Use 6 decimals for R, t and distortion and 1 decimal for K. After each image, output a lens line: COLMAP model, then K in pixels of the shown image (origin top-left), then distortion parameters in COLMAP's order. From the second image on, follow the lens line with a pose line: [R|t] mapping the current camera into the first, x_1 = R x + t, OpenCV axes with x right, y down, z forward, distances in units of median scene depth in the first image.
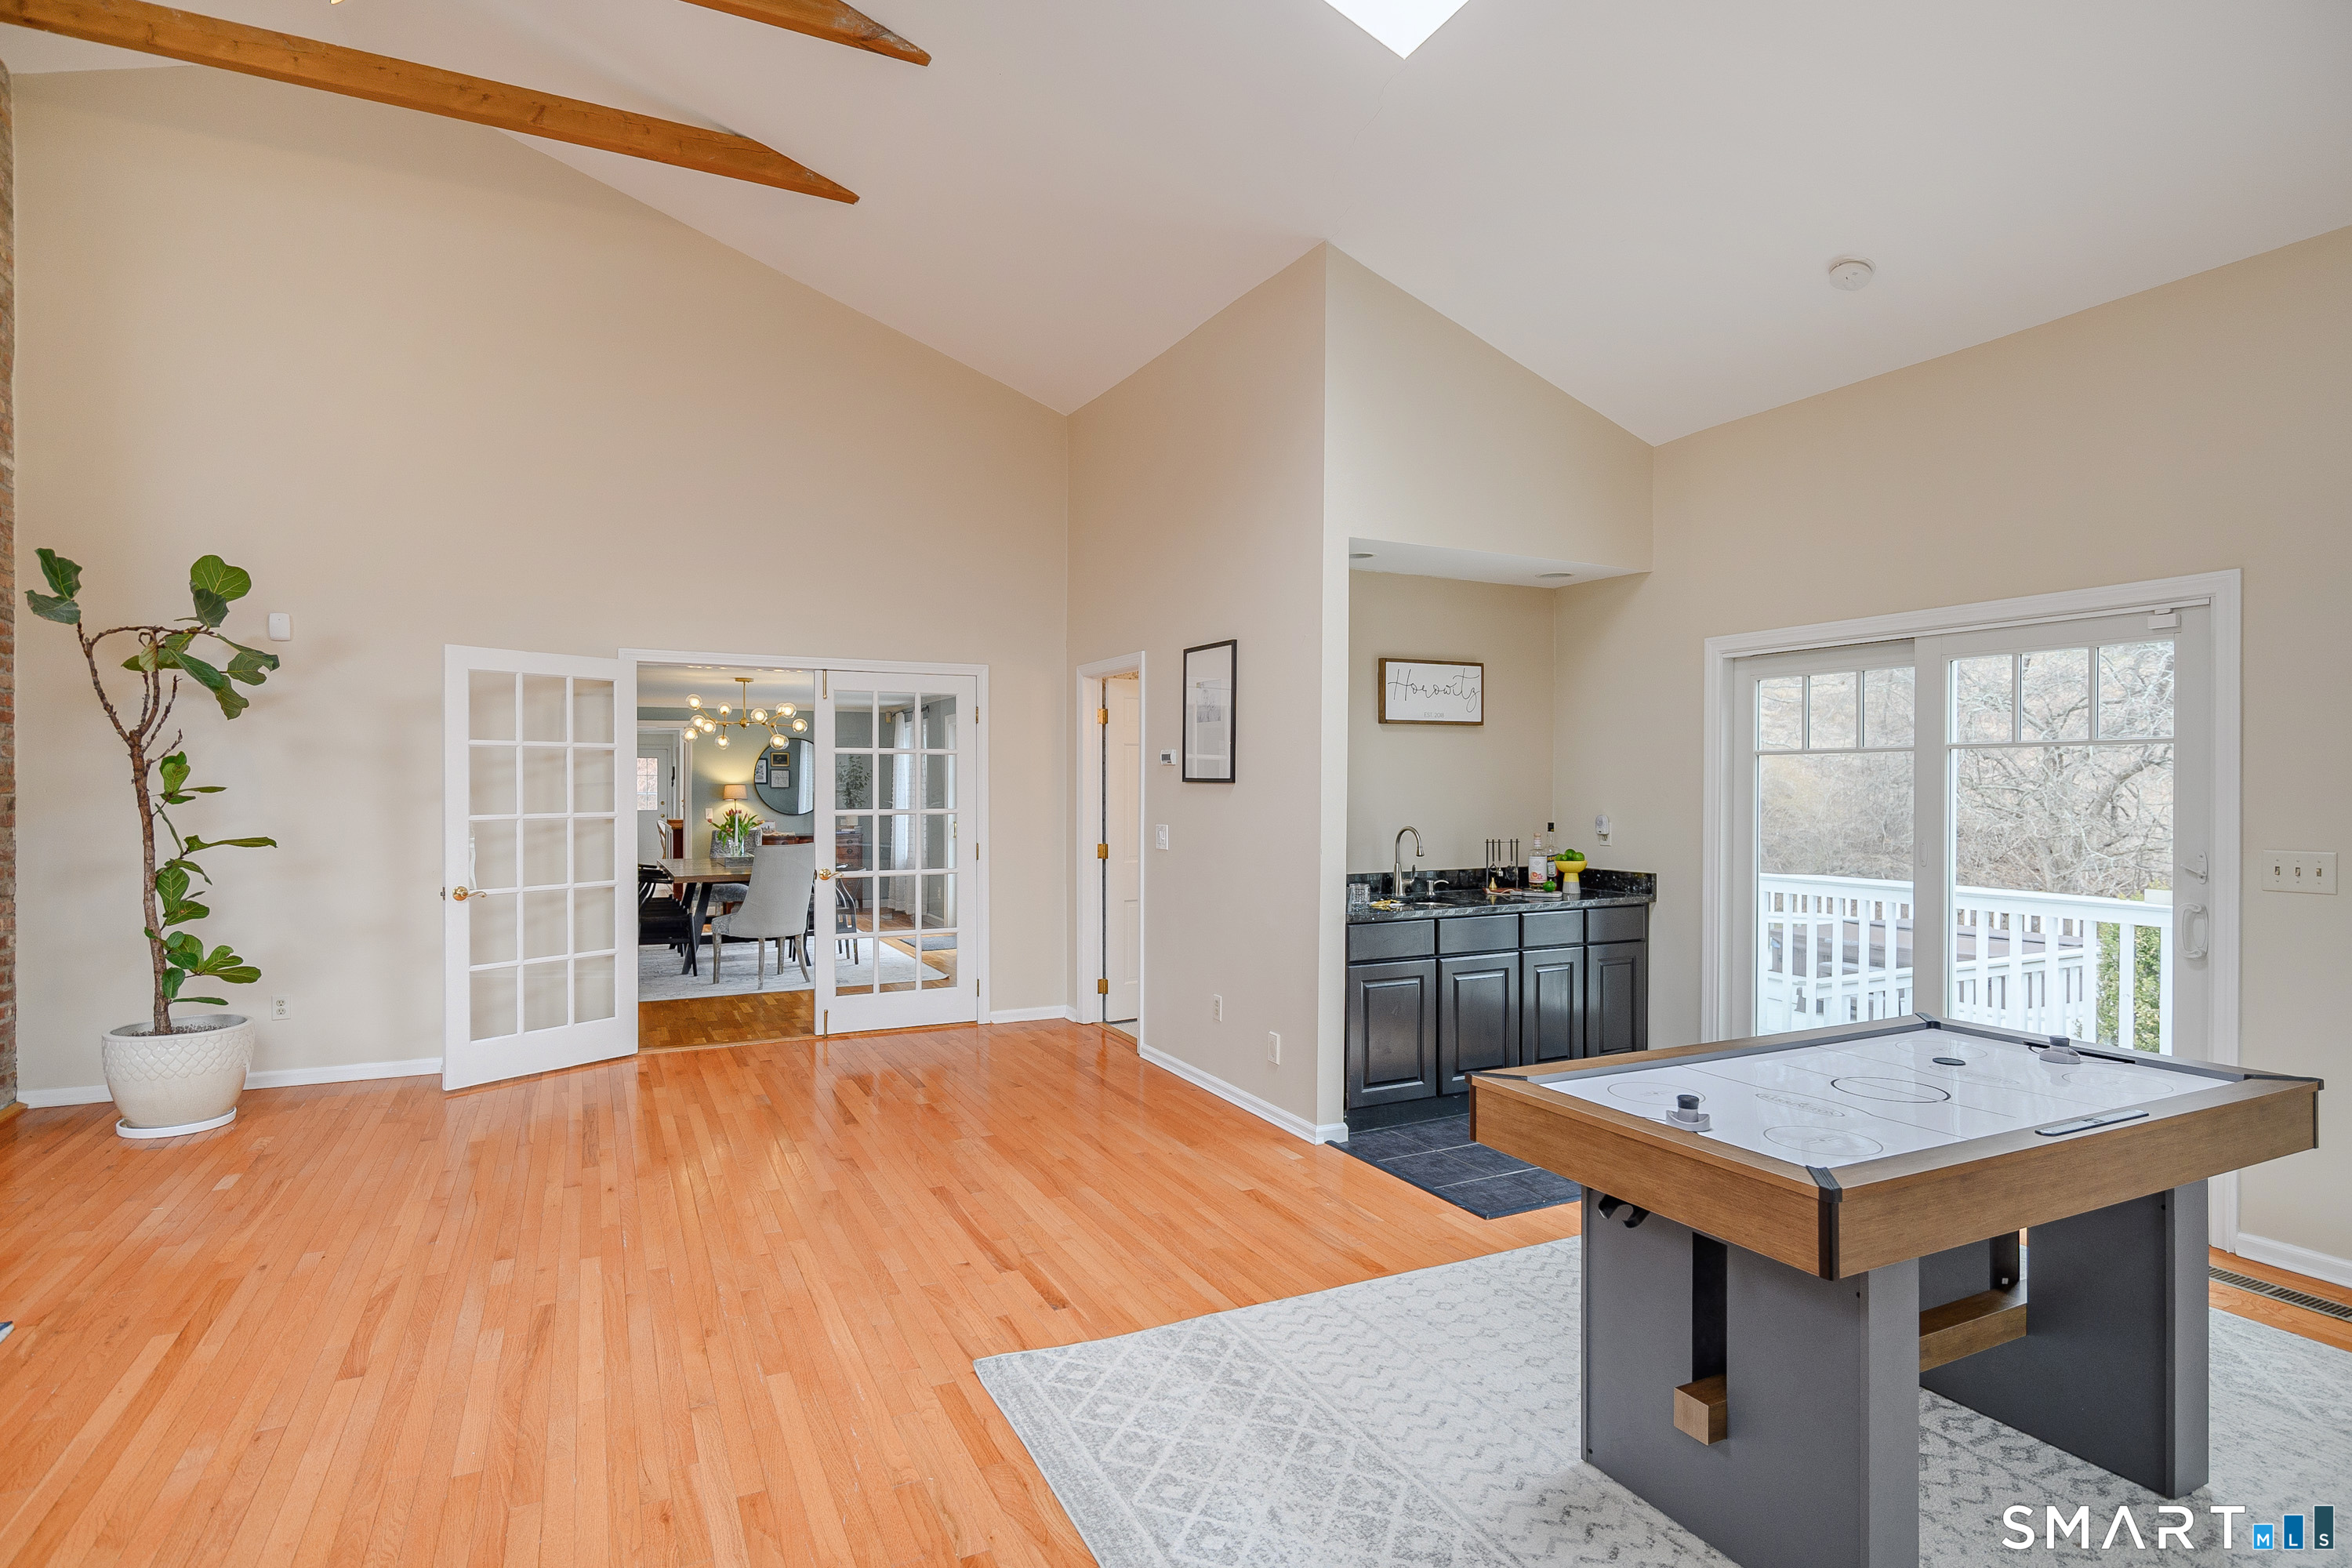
lens RADIAL K [[1197.6, 0, 1174.6], [0, 1197.6, 788.5], [0, 0, 1]] dist [-0.001556, 0.000913]
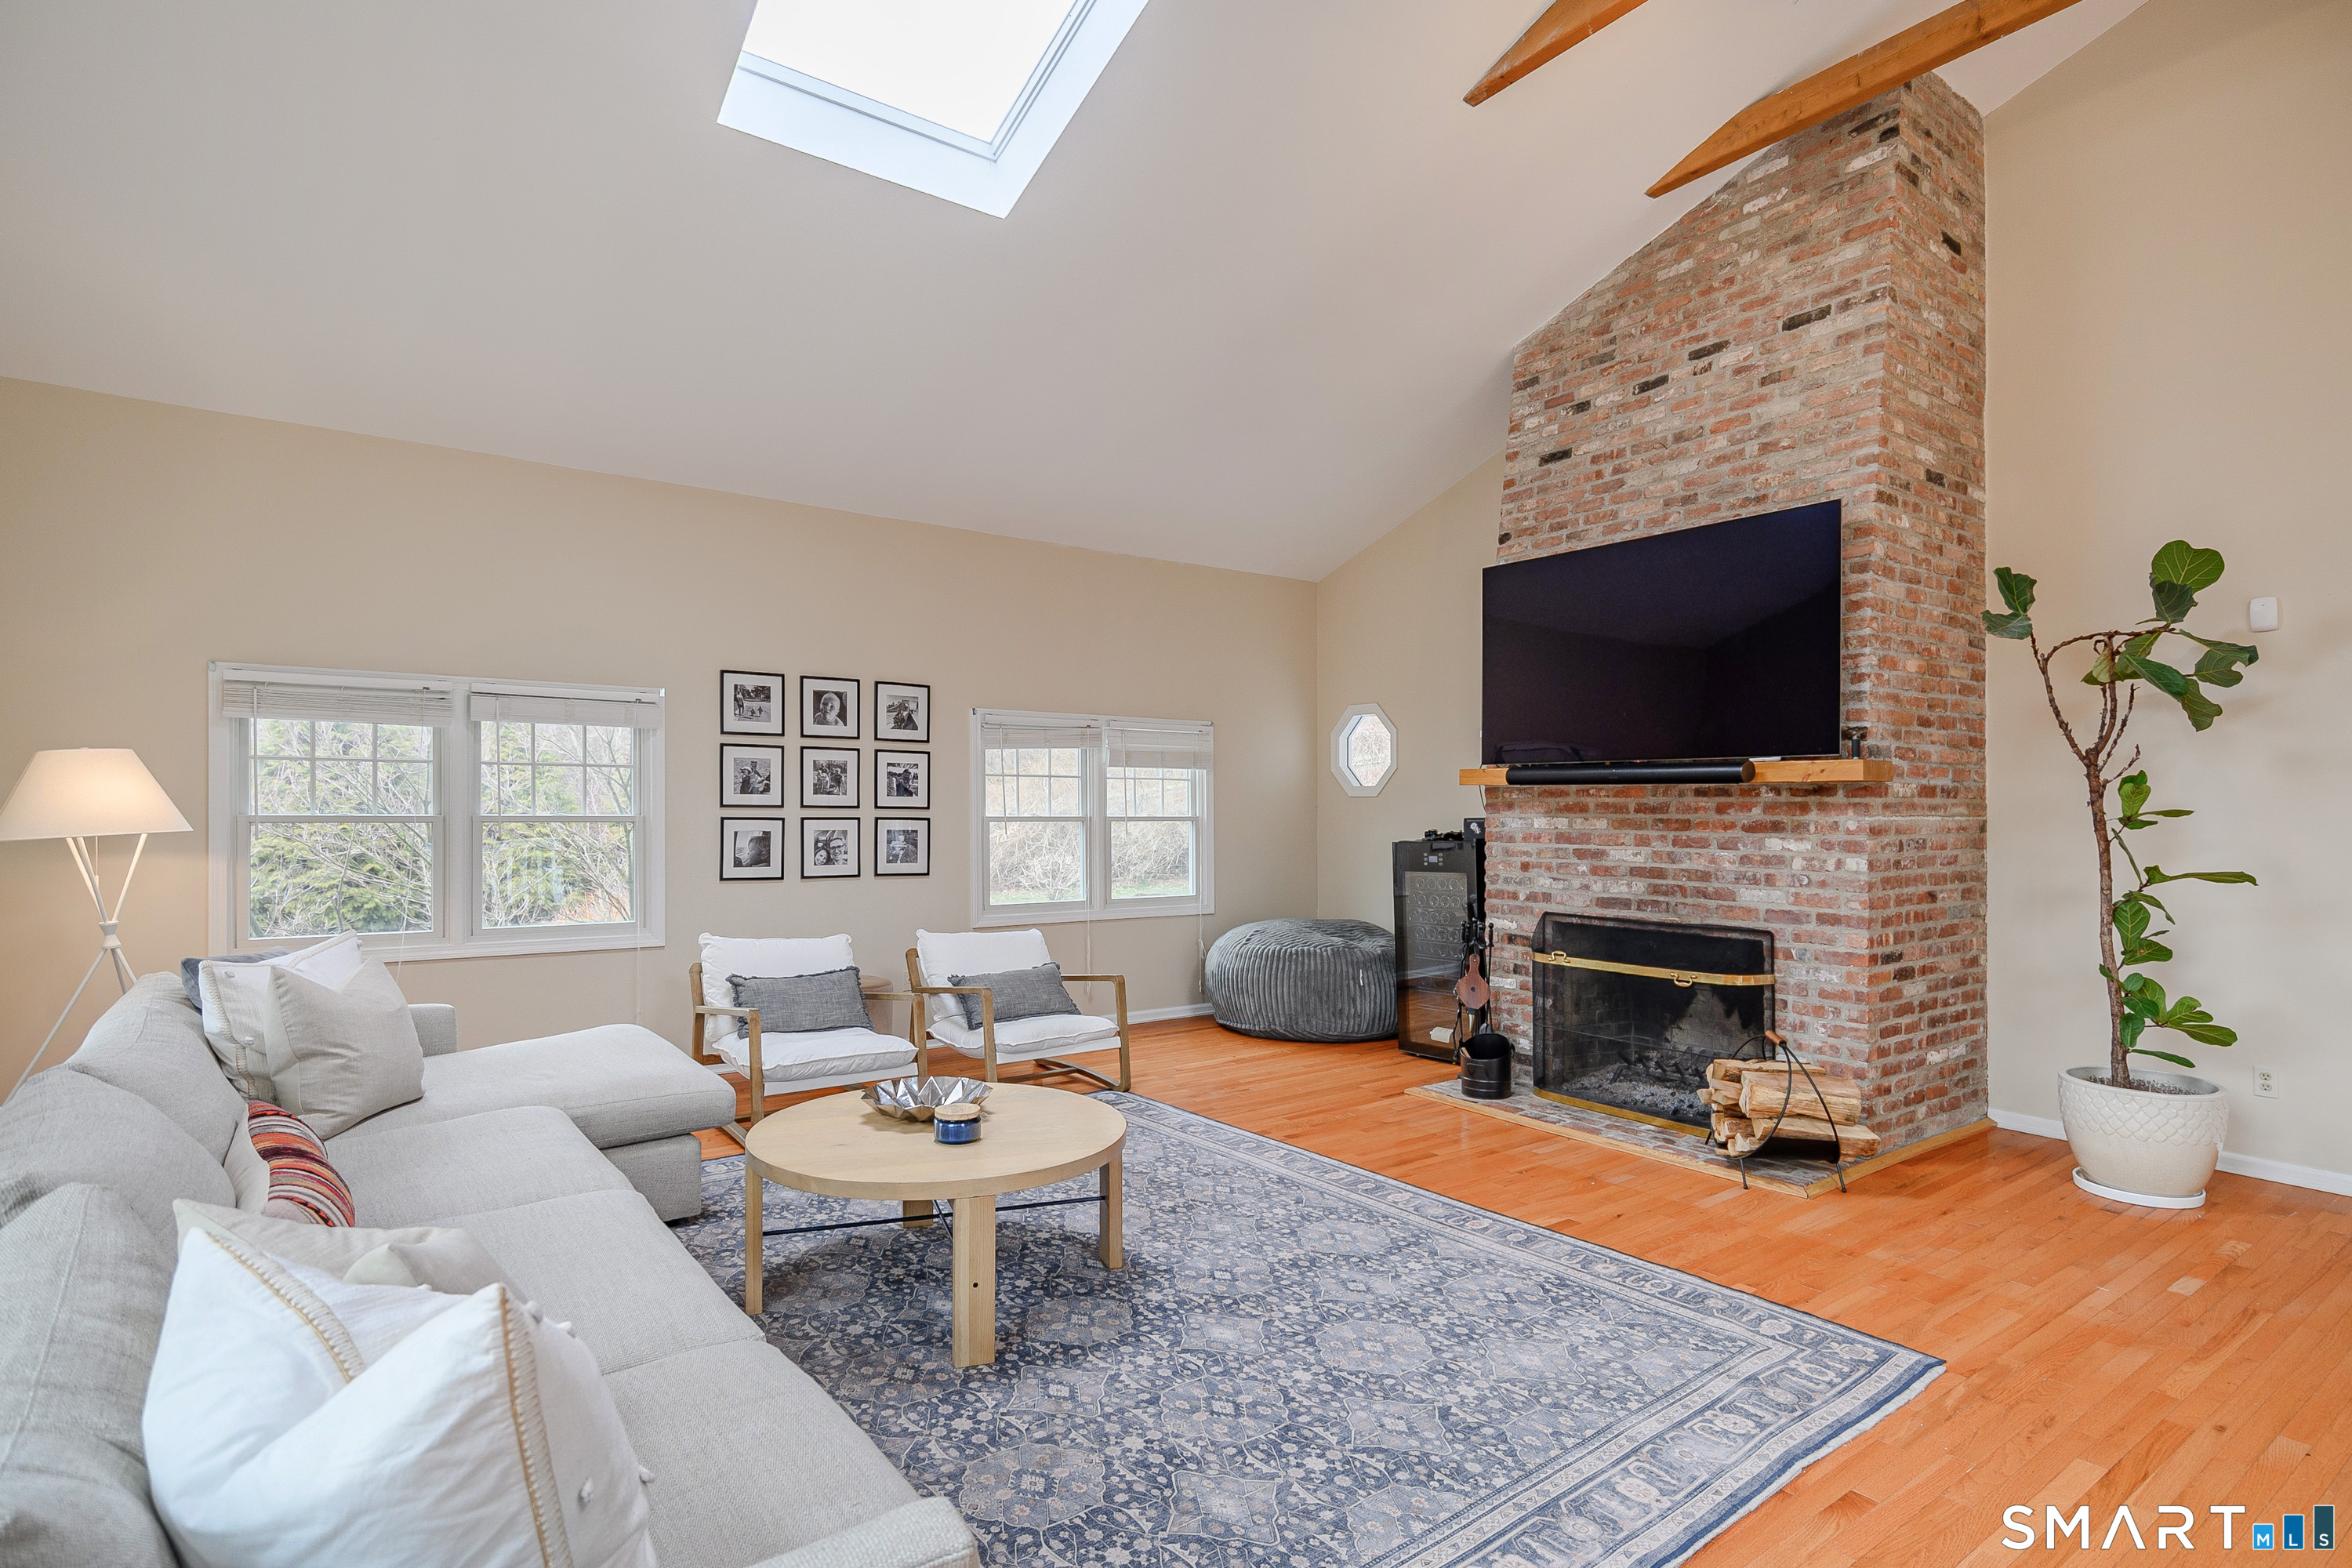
lens RADIAL K [[1197.6, 0, 1175.5], [0, 1197.6, 802.9], [0, 0, 1]] dist [-0.001556, 0.000913]
pose [[0.175399, -0.004579, -0.984487, -0.085654], [-0.006568, 0.999961, -0.005821, 0.003240], [0.984475, 0.007487, 0.175363, 0.144419]]
